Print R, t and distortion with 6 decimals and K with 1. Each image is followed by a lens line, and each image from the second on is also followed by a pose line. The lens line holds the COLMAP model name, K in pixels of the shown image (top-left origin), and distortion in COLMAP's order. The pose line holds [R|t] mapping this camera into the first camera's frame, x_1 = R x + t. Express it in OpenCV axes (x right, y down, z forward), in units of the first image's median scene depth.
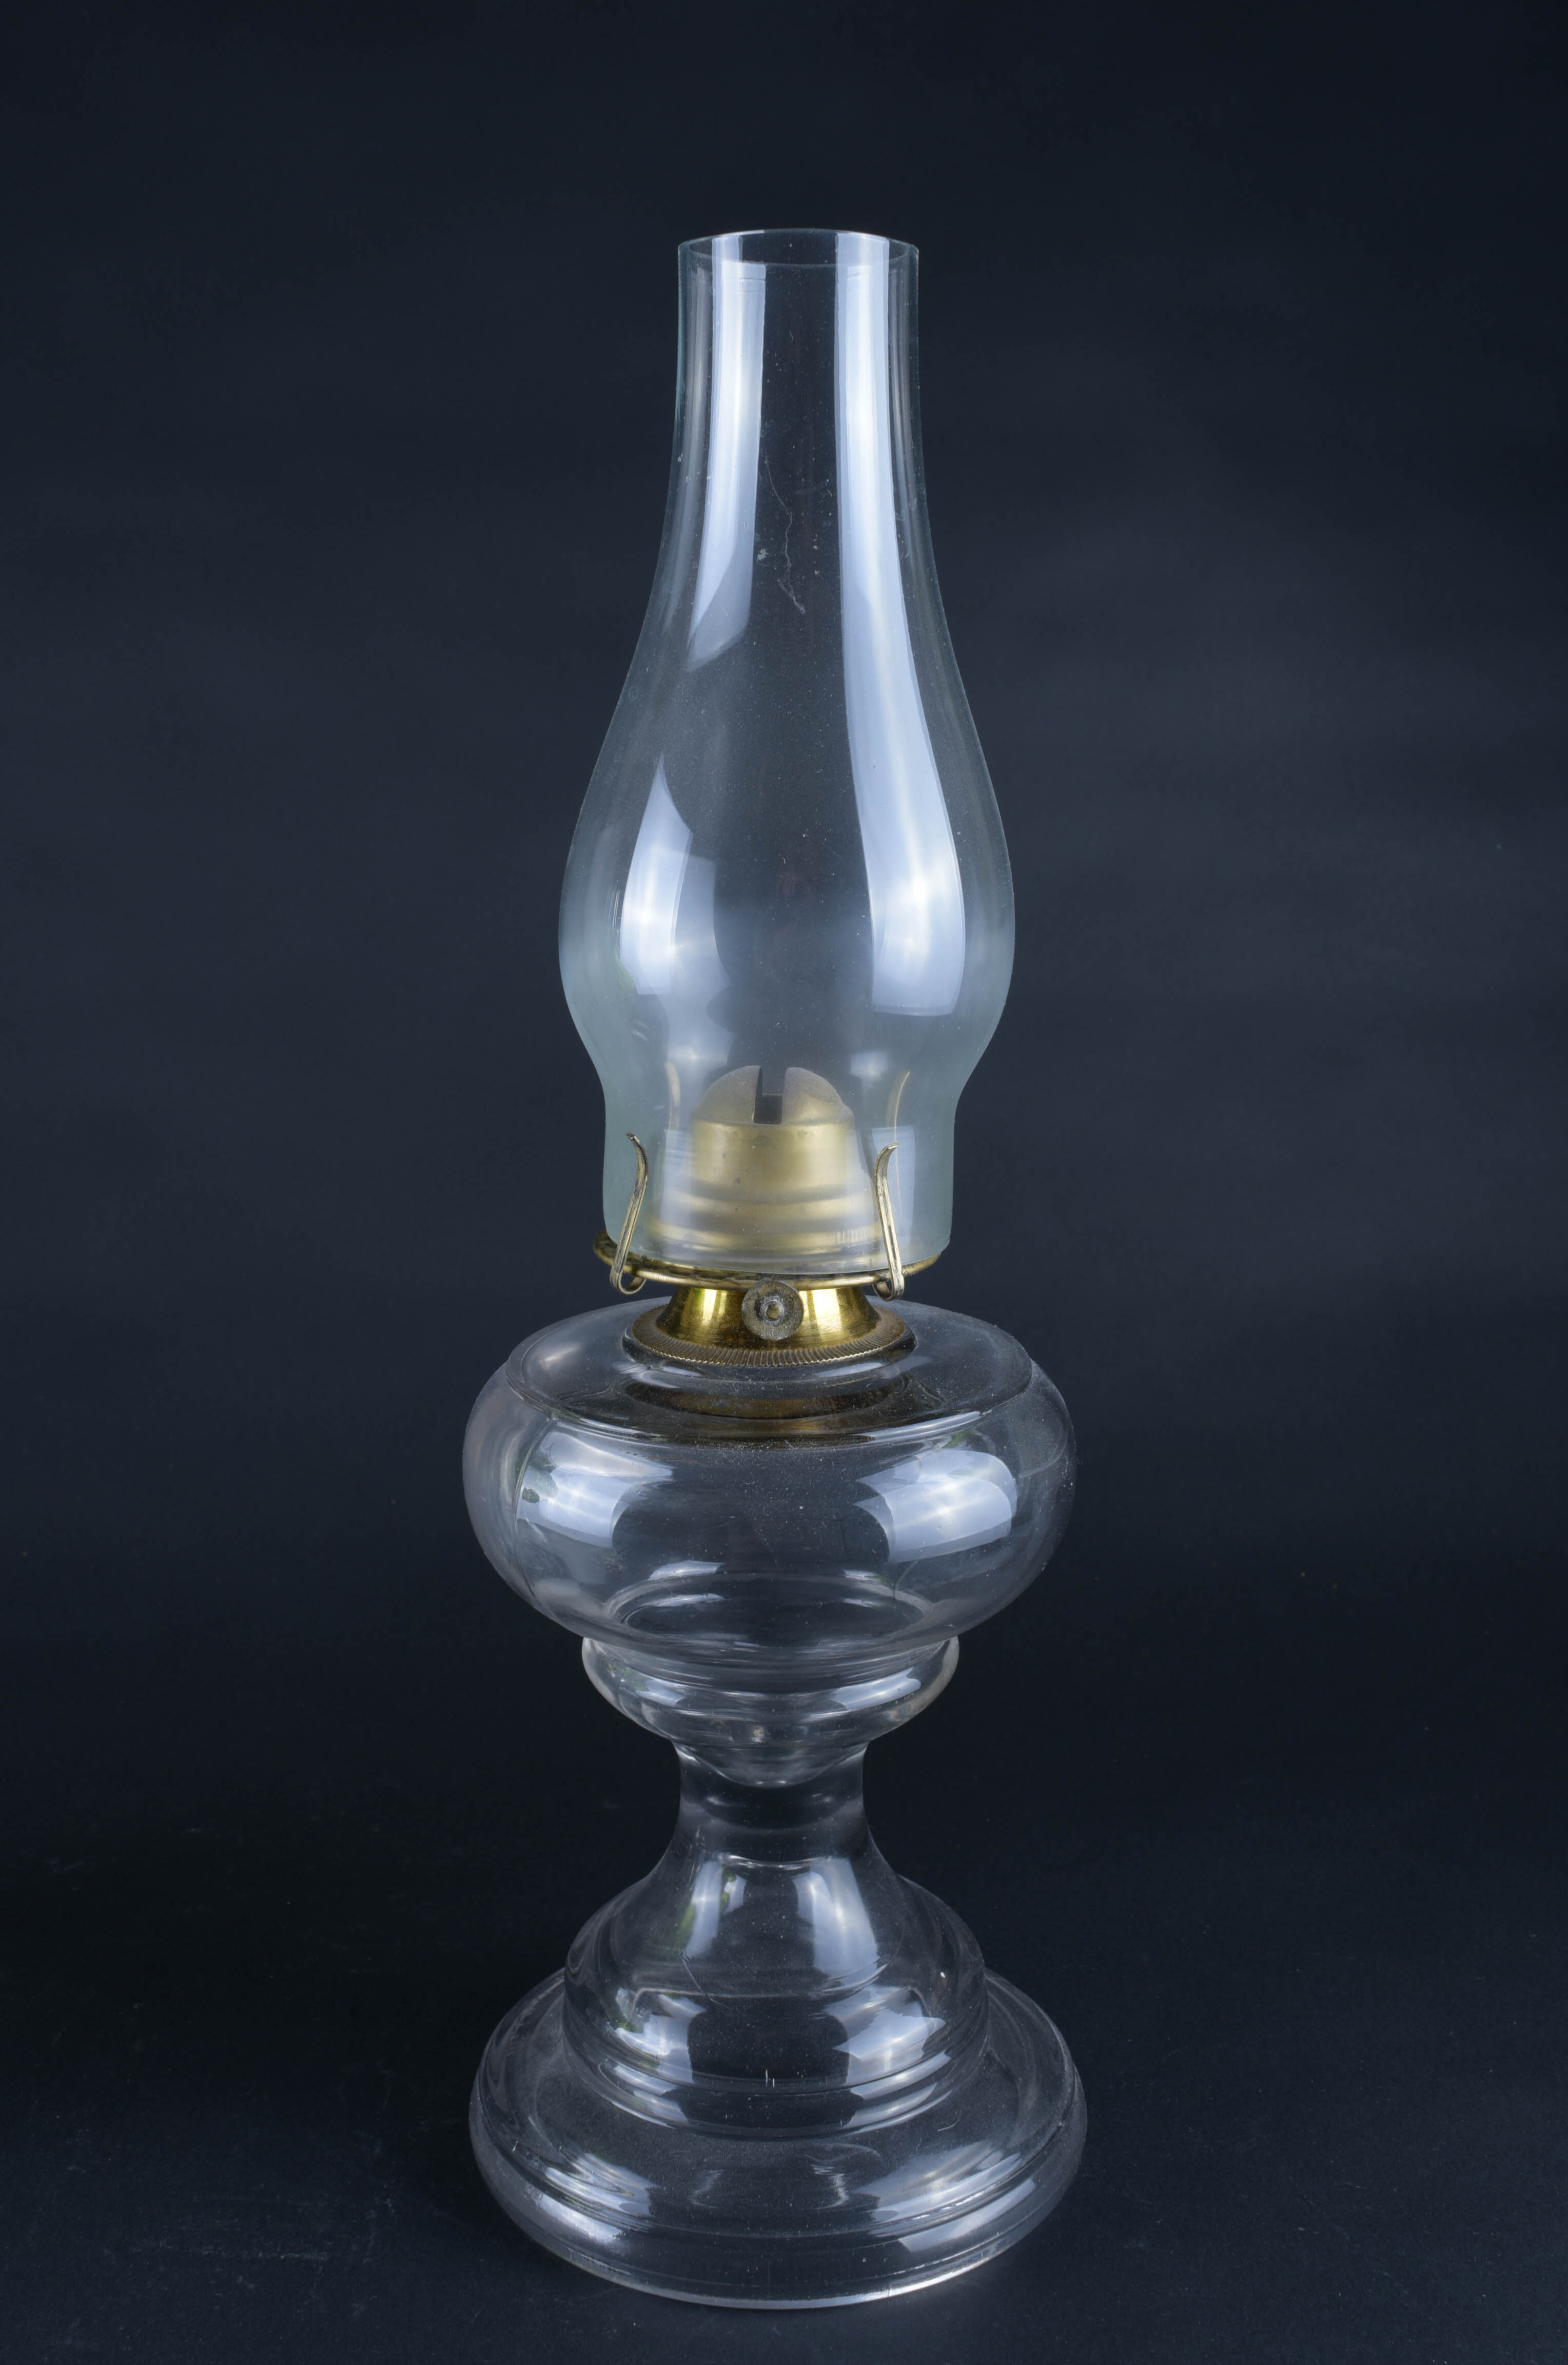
lens RADIAL K [[2849.4, 0, 784.0], [0, 2849.4, 1182.5], [0, 0, 1]] dist [-0.002158, 0.172626]
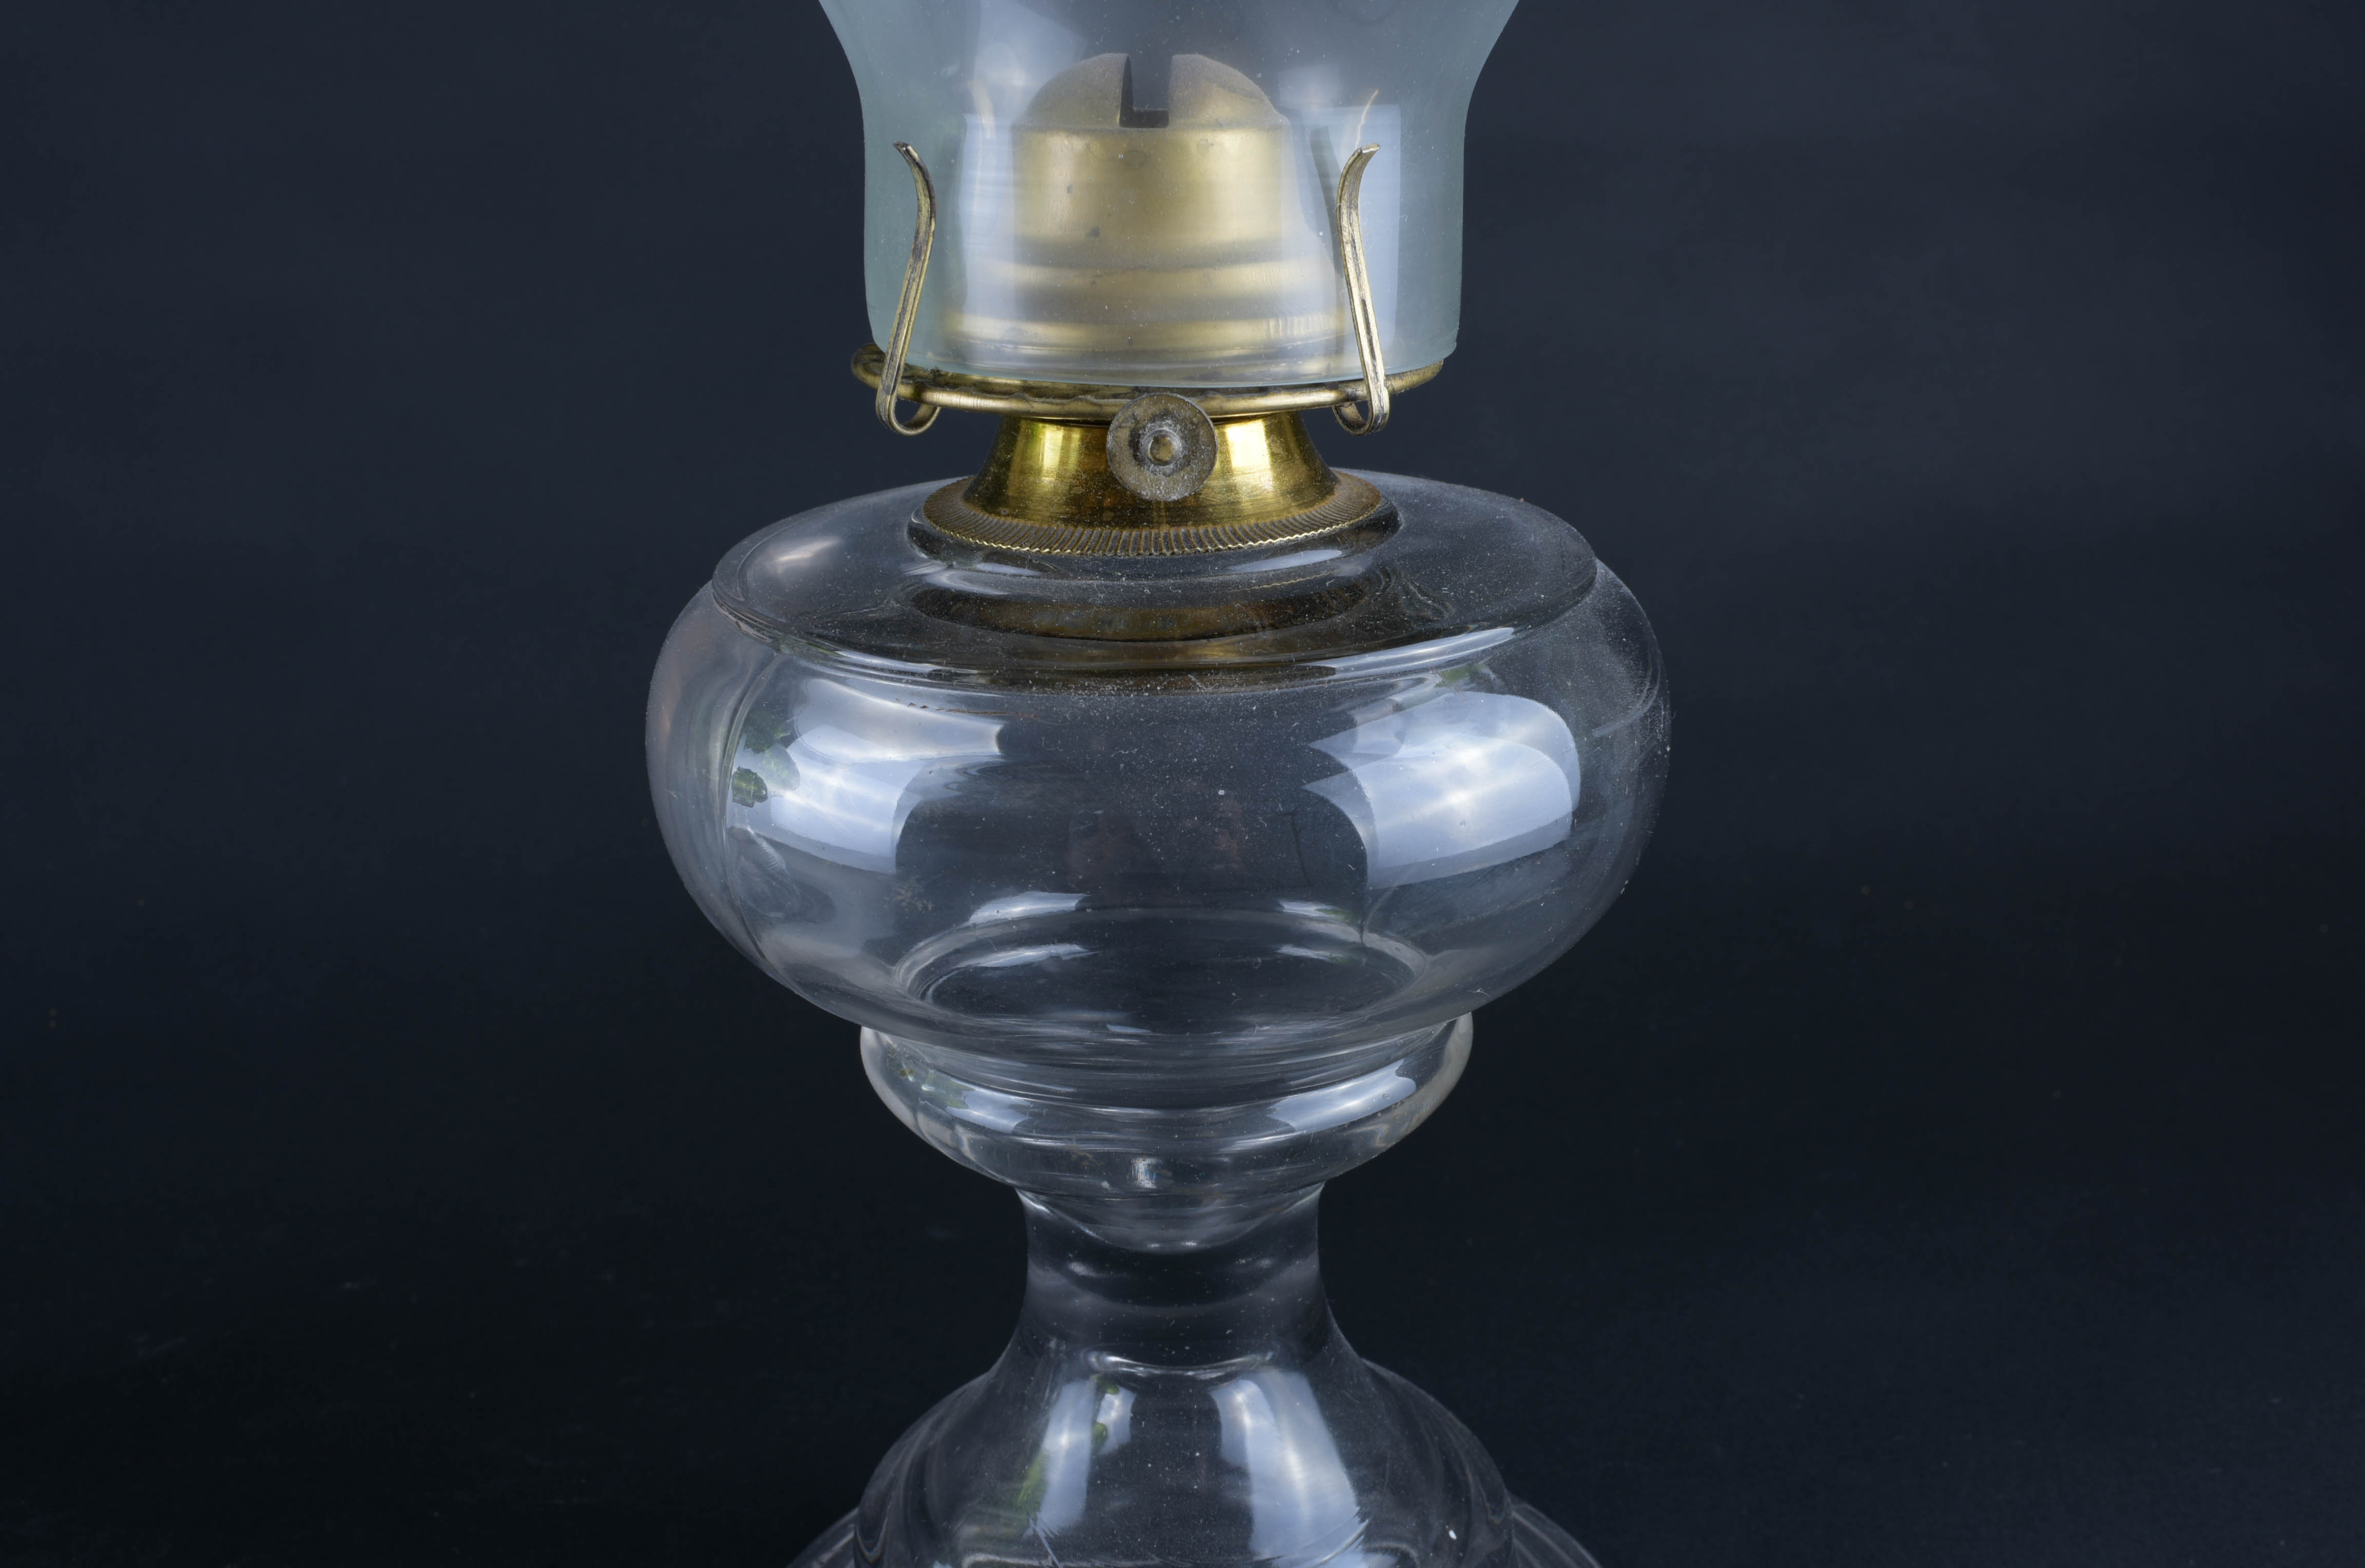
lens RADIAL K [[2849.4, 0, 1182.5], [0, 2849.4, 784.0], [0, 0, 1]] dist [-0.002158, 0.172626]
pose [[0.999699, -0.022130, 0.010556, -0.006791], [0.021040, 0.995344, 0.094067, 0.054430], [-0.012588, -0.093817, 0.995510, 0.404410]]
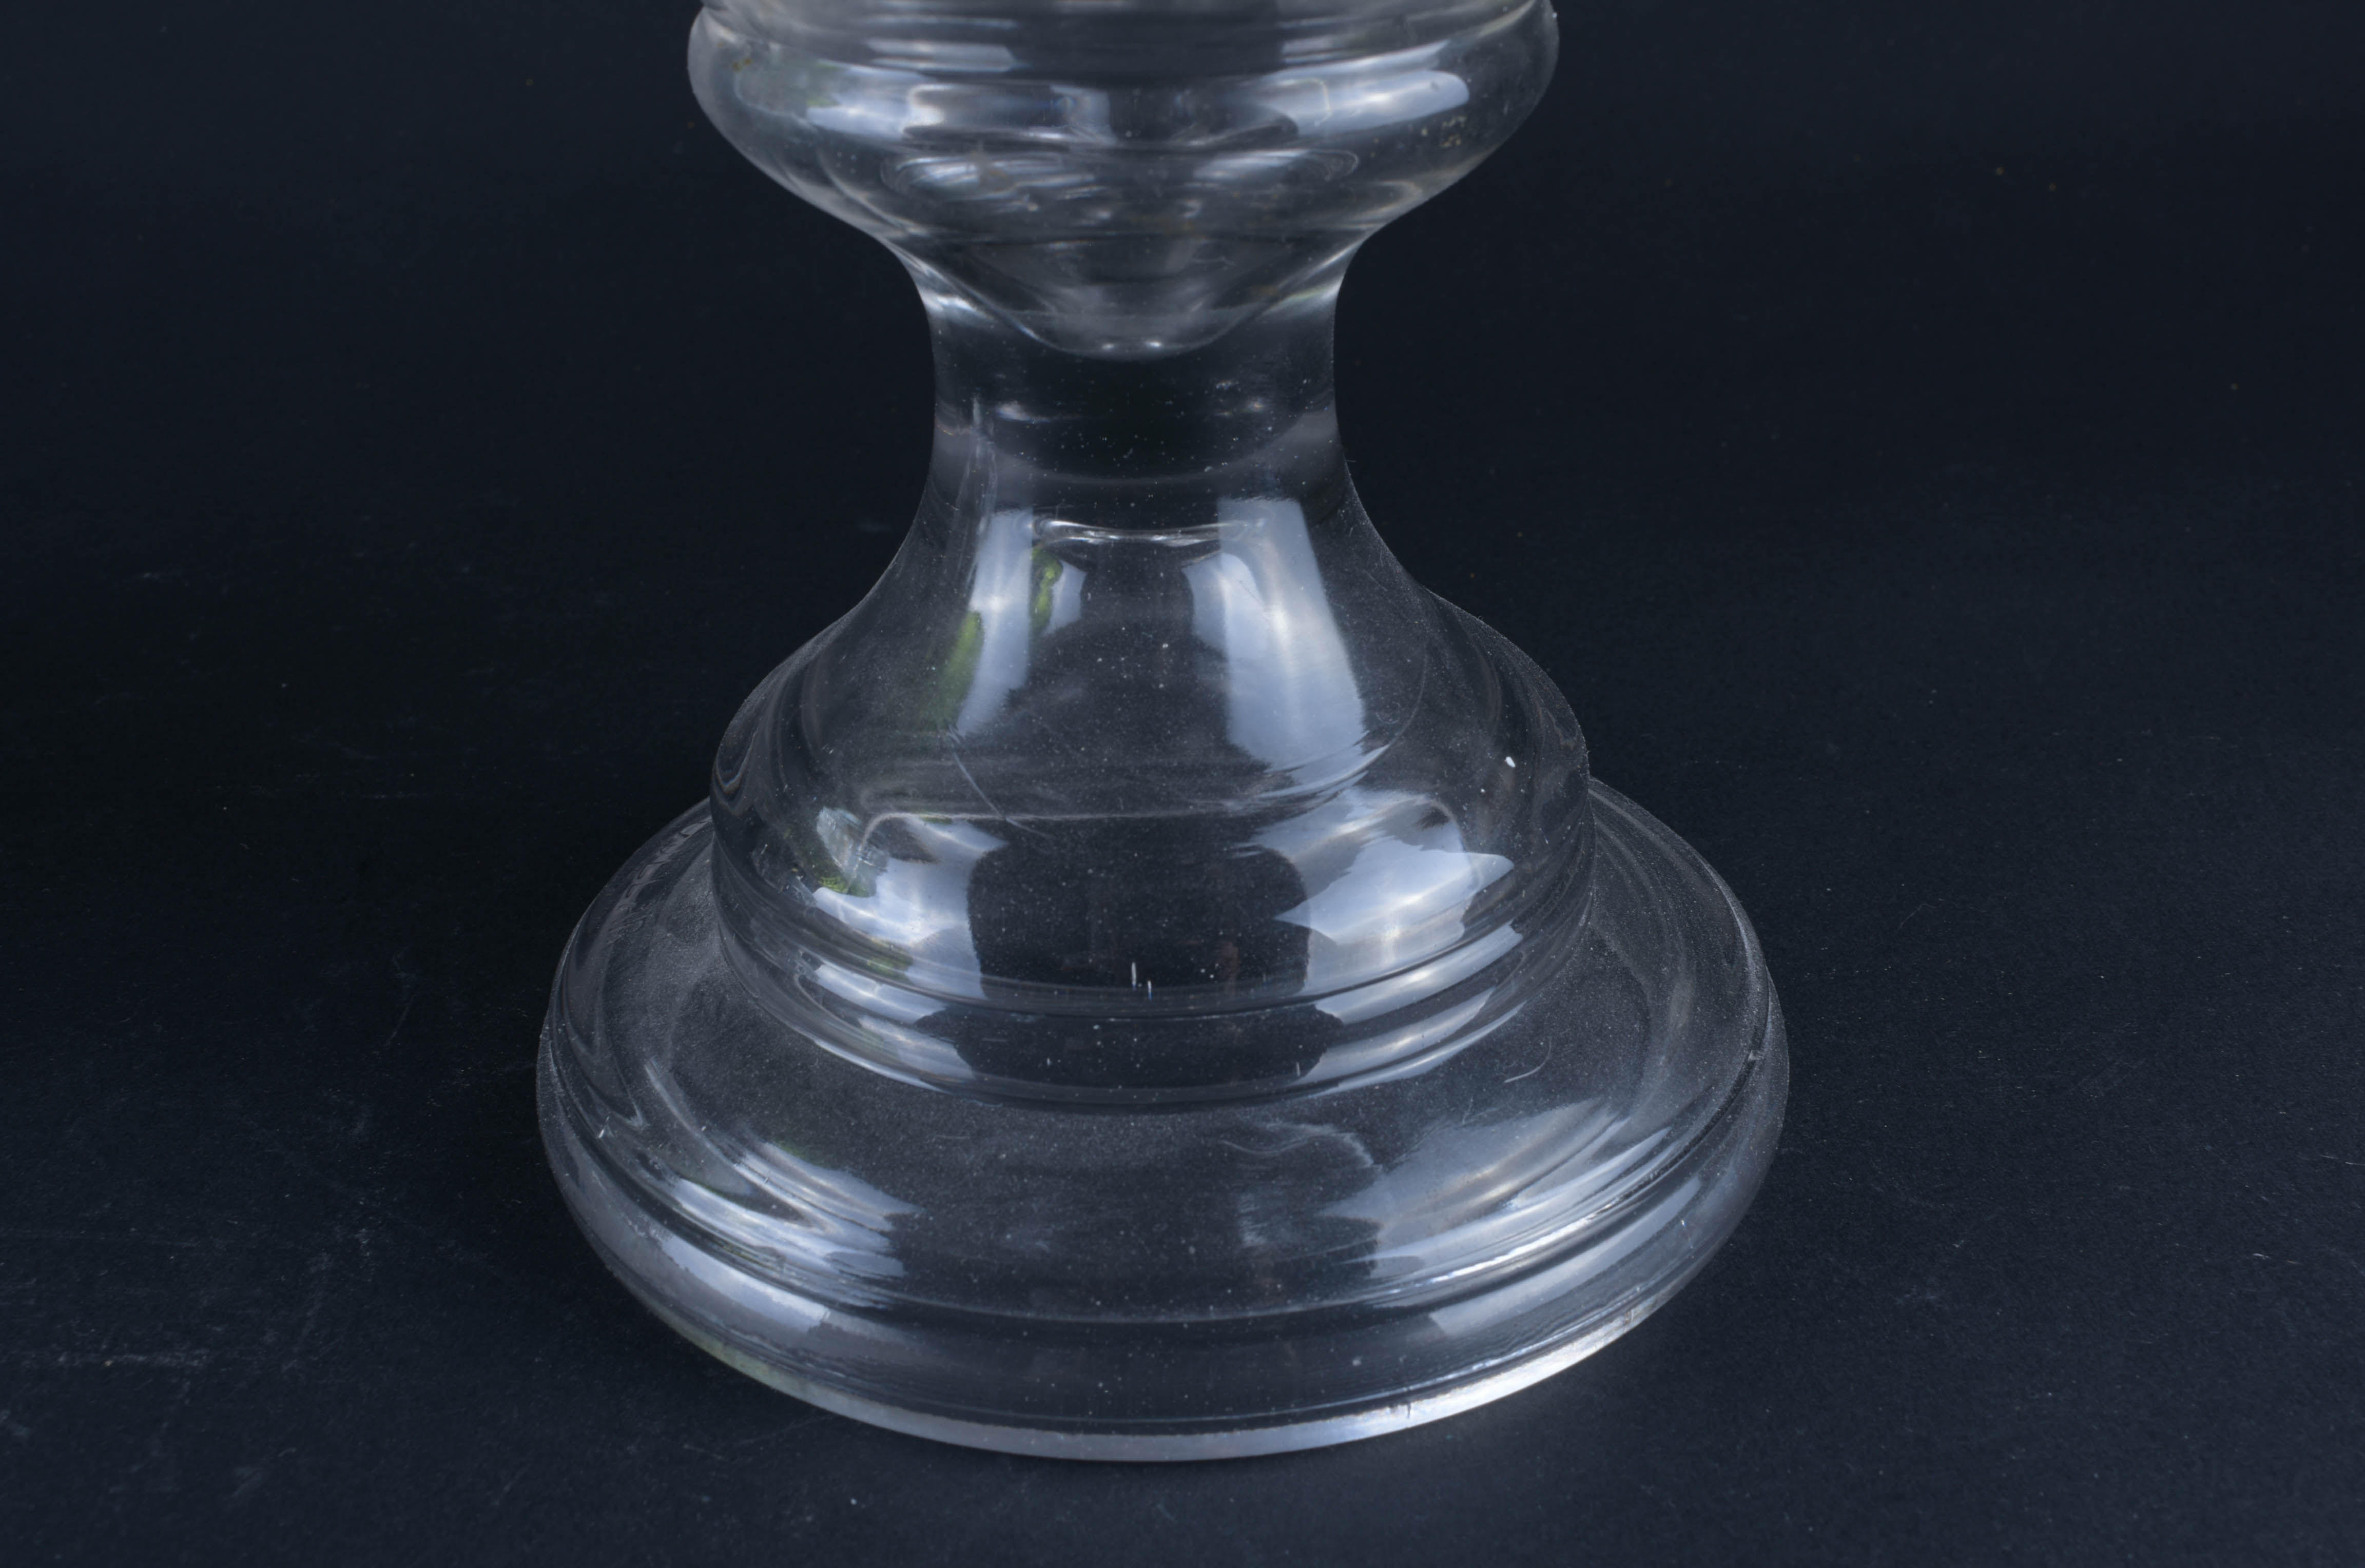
lens RADIAL K [[2849.4, 0, 1182.5], [0, 2849.4, 784.0], [0, 0, 1]] dist [-0.002158, 0.172626]
pose [[0.999810, -0.019473, -0.000031, 0.002437], [0.018871, 0.968454, 0.248476, 0.170438], [-0.004808, -0.248430, 0.968638, 0.568837]]
